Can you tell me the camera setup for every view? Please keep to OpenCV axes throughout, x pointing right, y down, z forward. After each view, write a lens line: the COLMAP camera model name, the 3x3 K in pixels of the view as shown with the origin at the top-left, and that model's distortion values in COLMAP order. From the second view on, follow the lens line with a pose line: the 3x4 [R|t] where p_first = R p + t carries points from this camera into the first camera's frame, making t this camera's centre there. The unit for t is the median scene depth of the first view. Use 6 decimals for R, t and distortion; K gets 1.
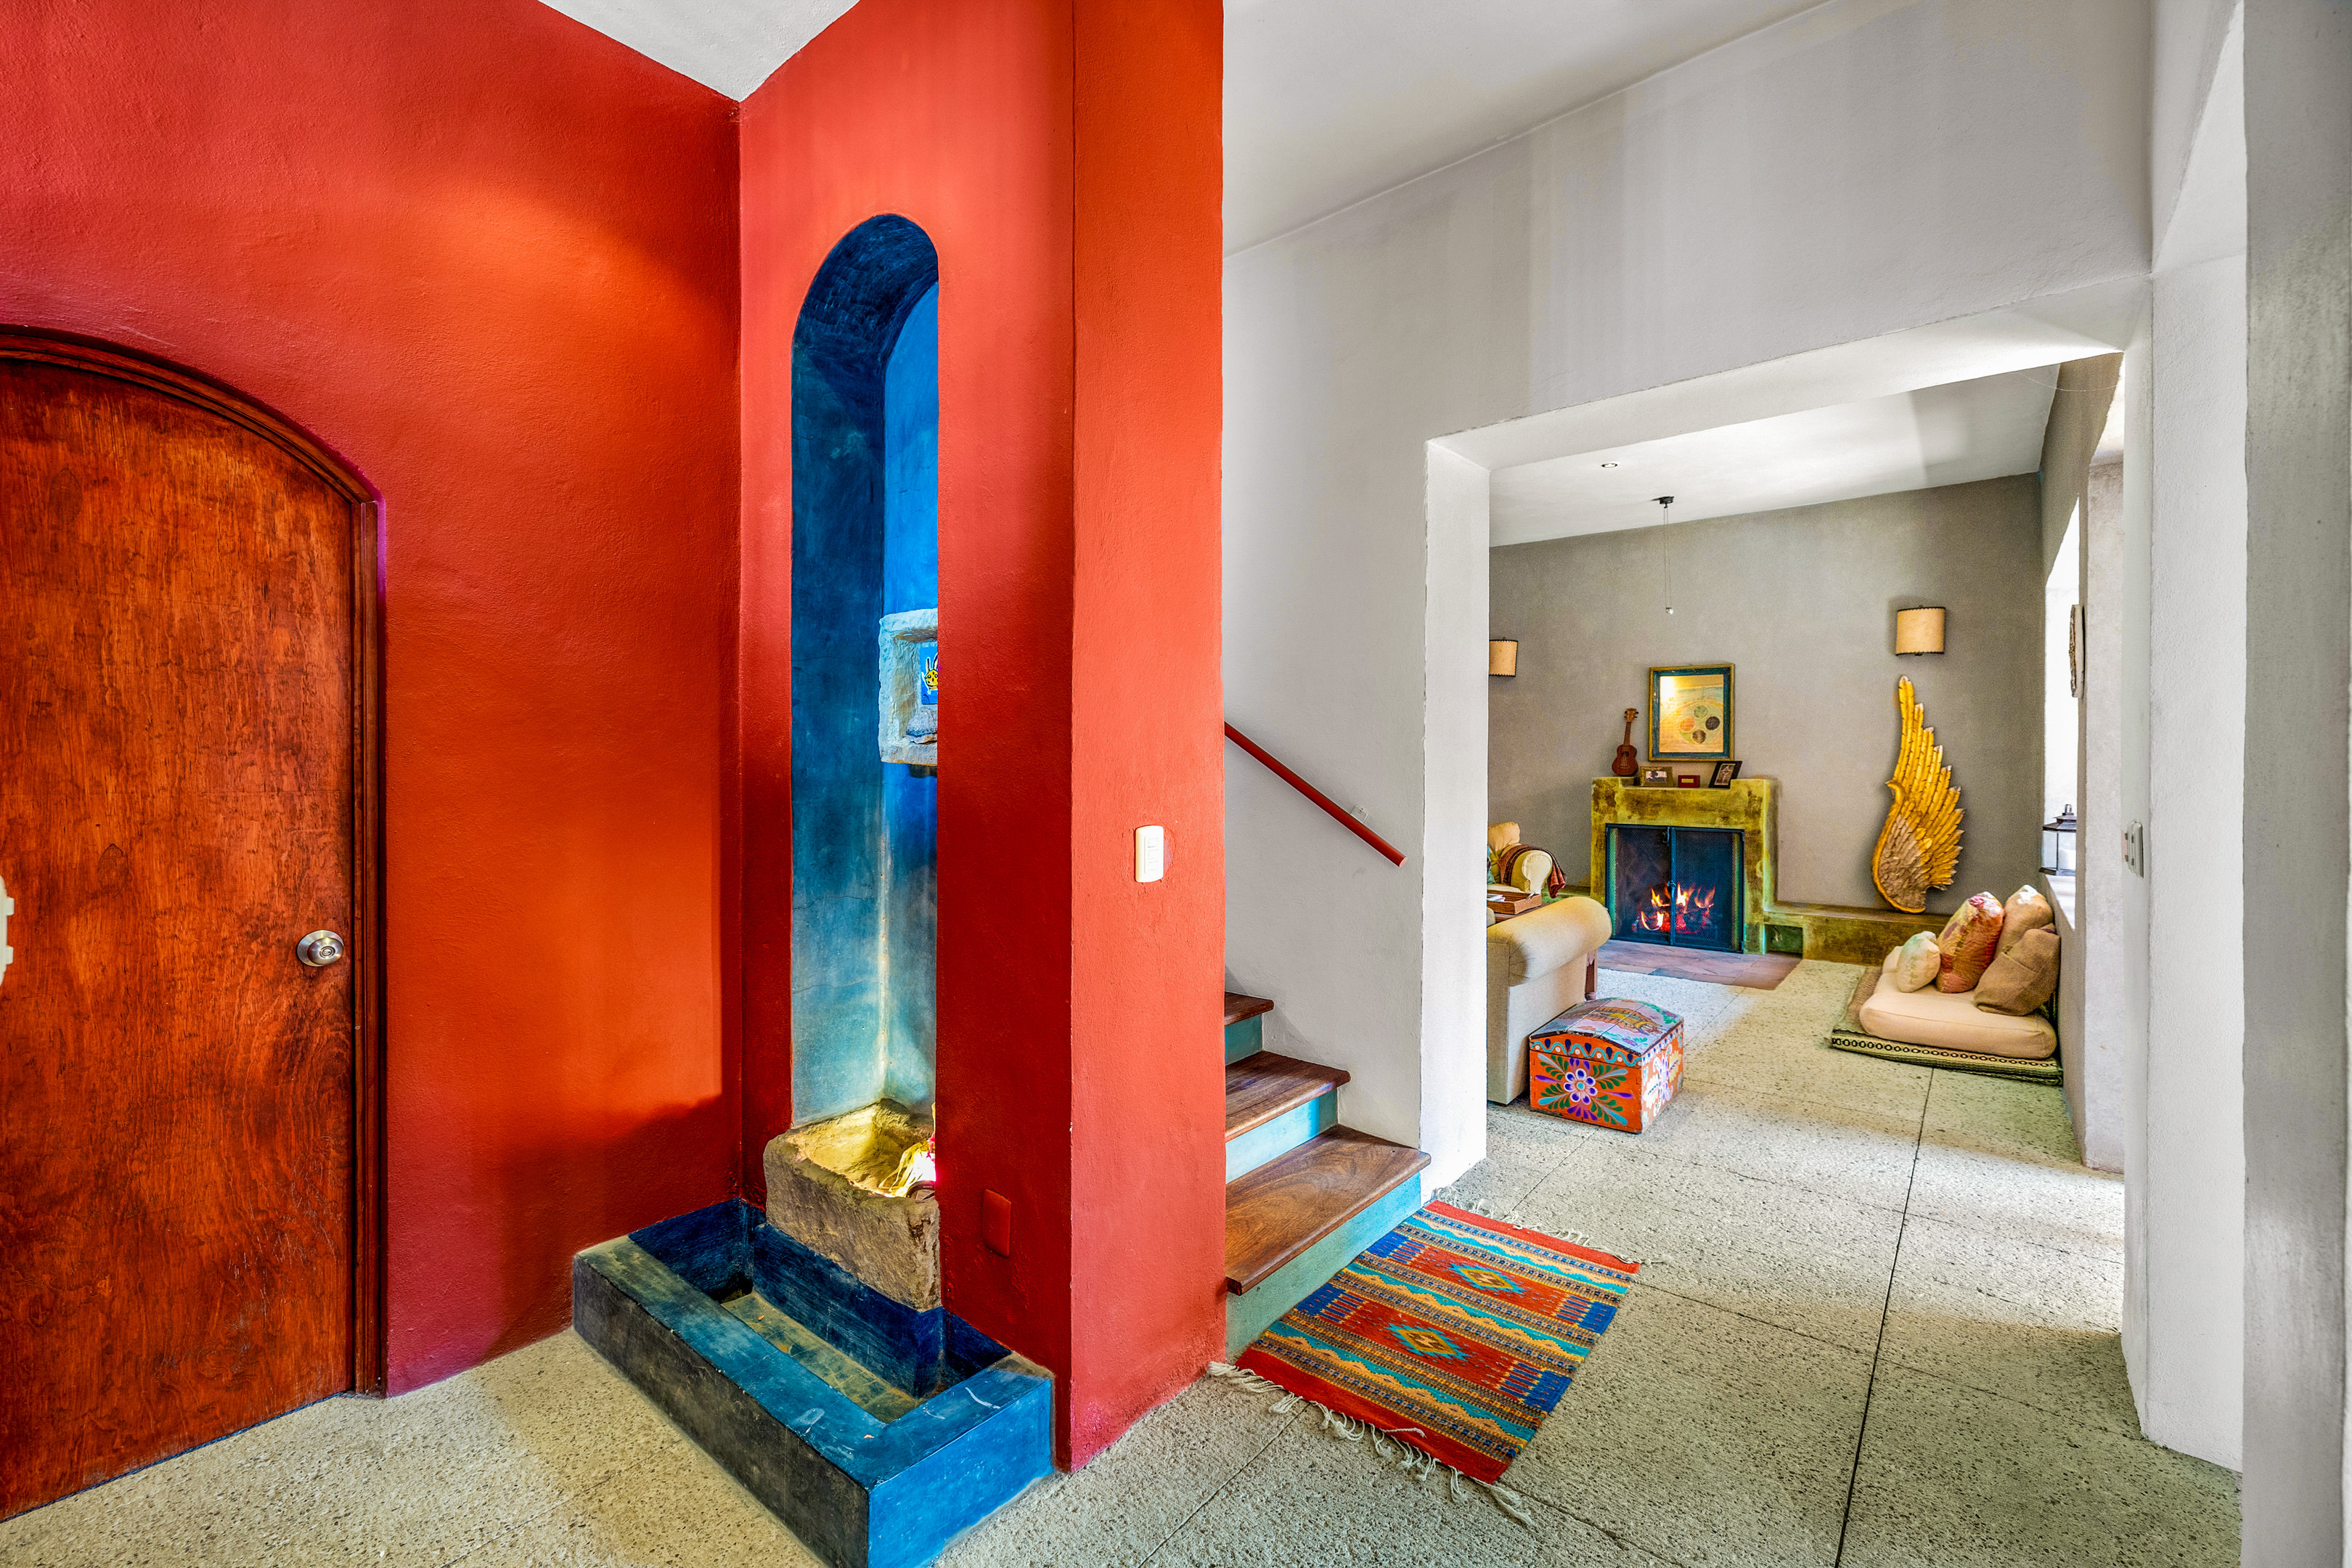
lens RADIAL K [[993.3, 0, 1172.2], [0, 993.3, 782.0], [0, 0, 1]] dist [0.000172, 0.000003]
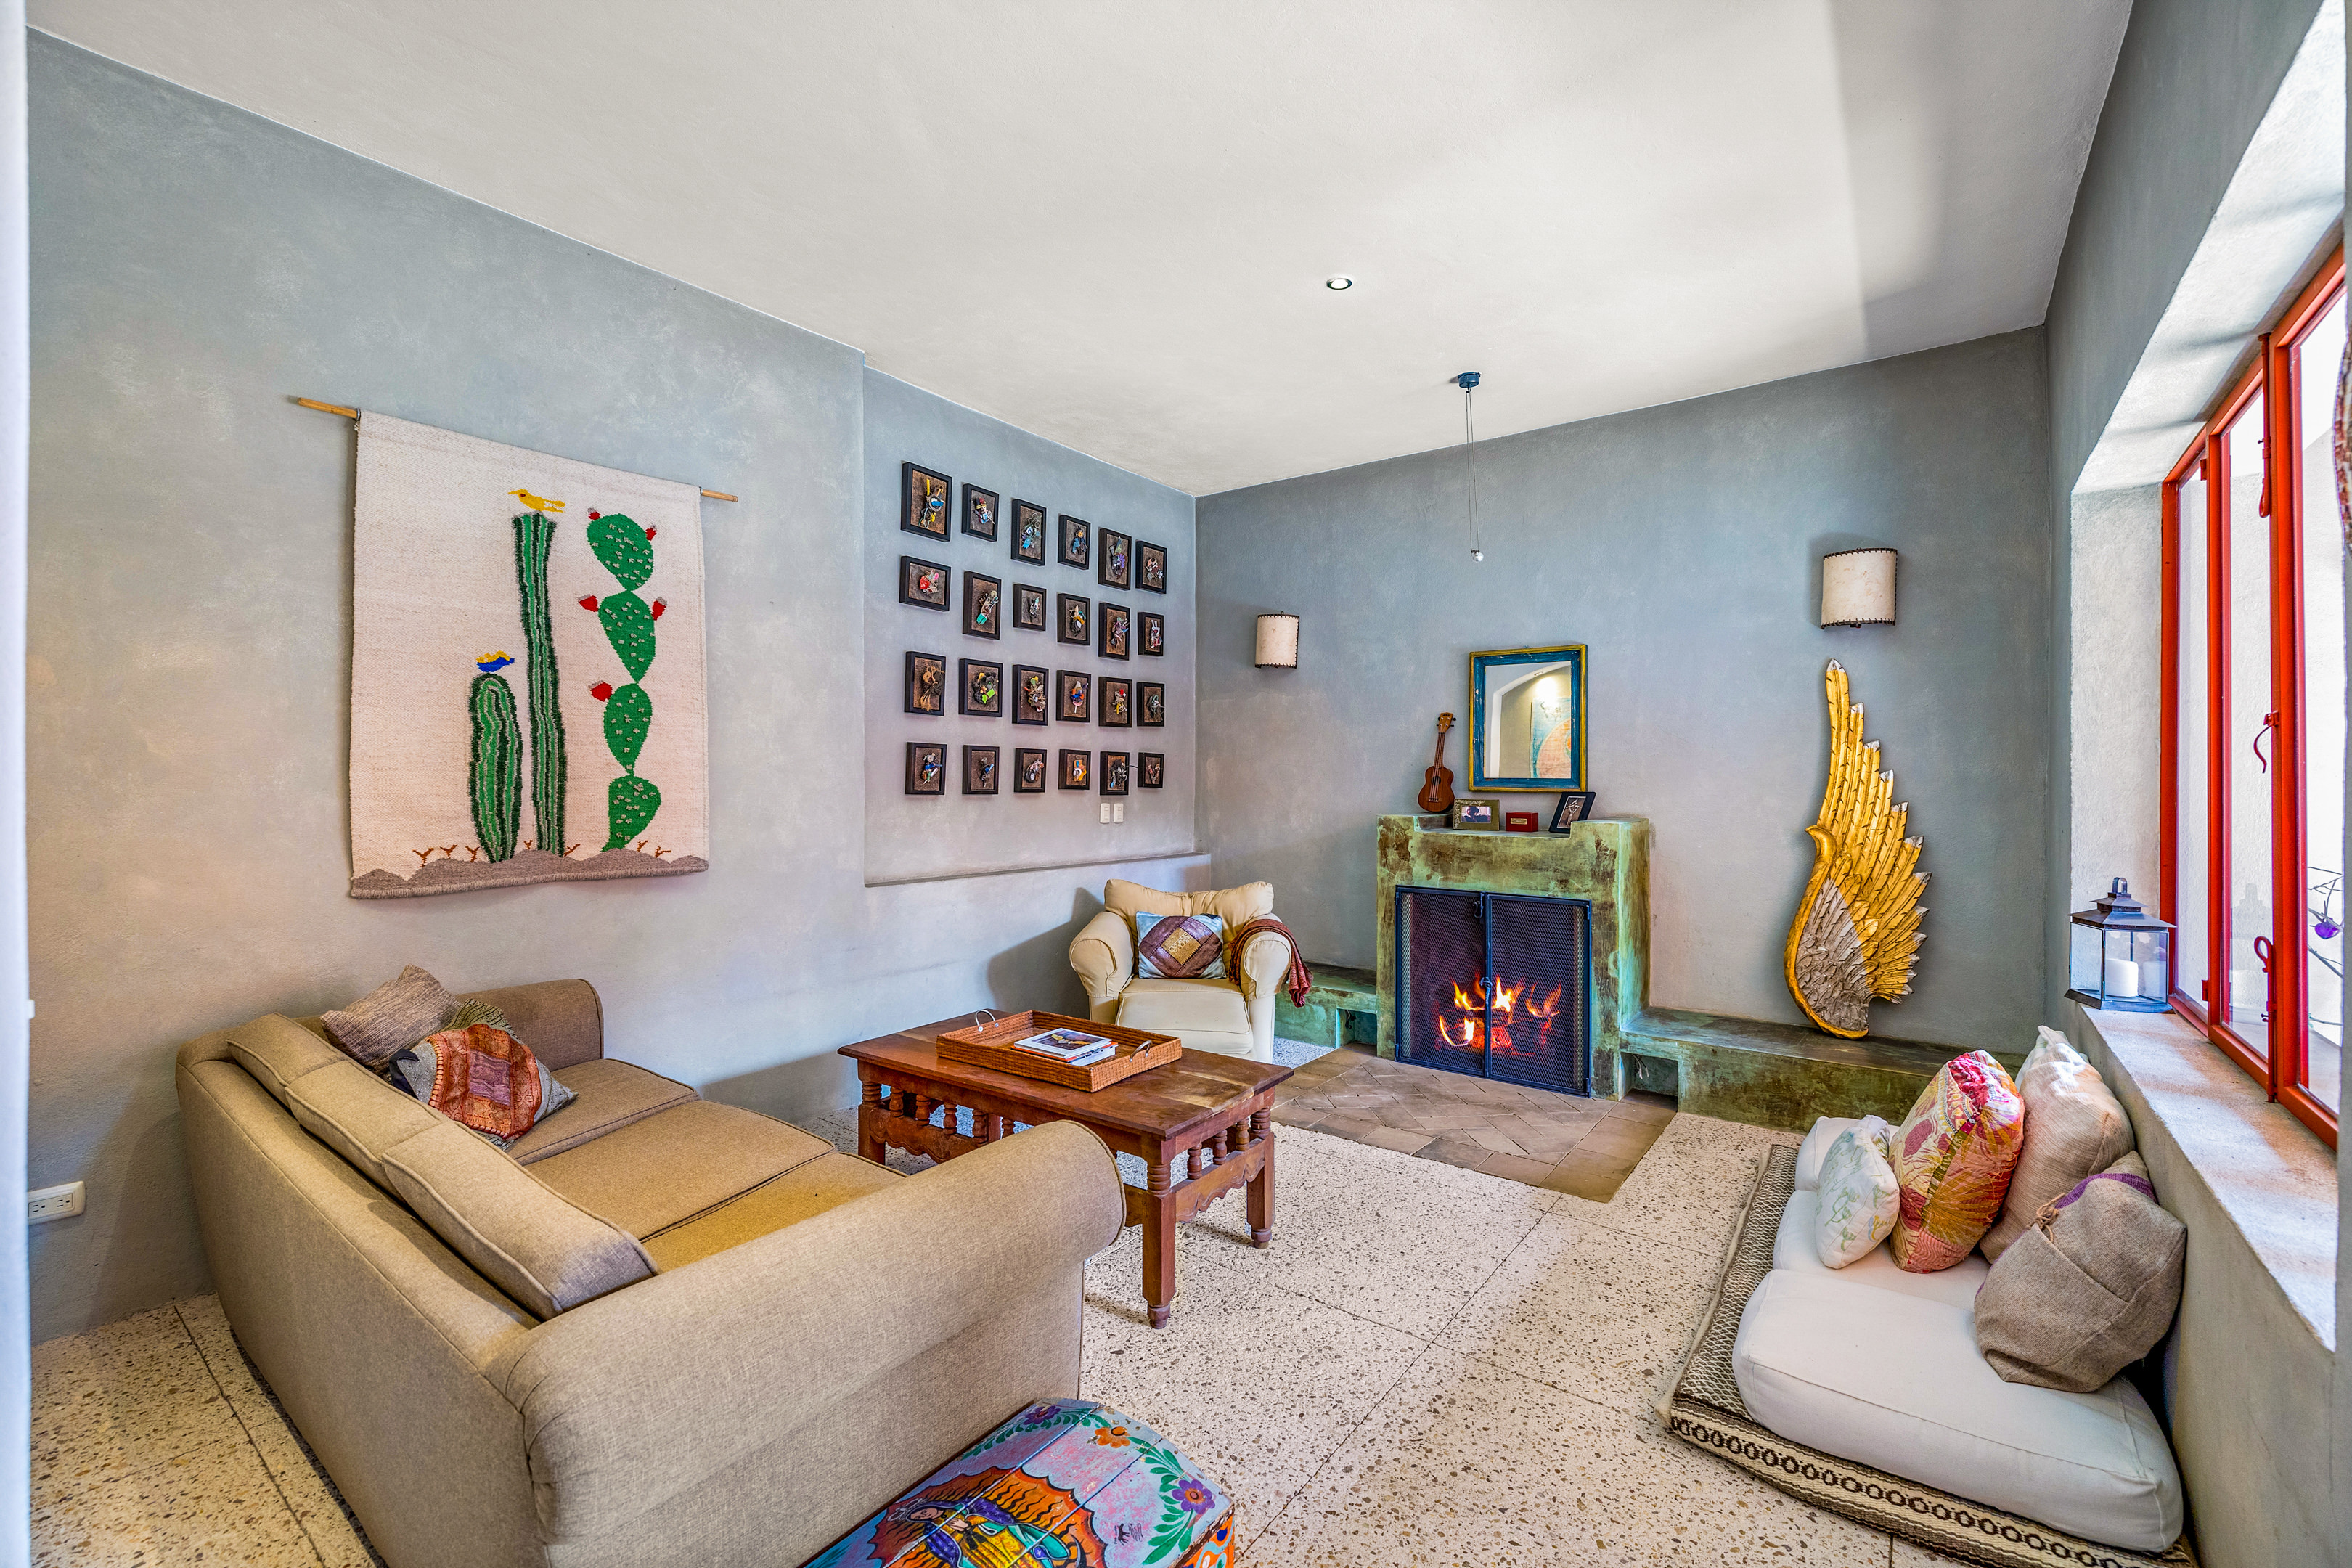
lens RADIAL K [[993.3, 0, 1178.3], [0, 993.3, 784.5], [0, 0, 1]] dist [0.000172, 0.000003]
pose [[0.999019, 0.008269, 0.043495, 0.289913], [-0.007408, 0.999774, -0.019910, -0.011849], [-0.043649, 0.019568, 0.998855, 0.383865]]
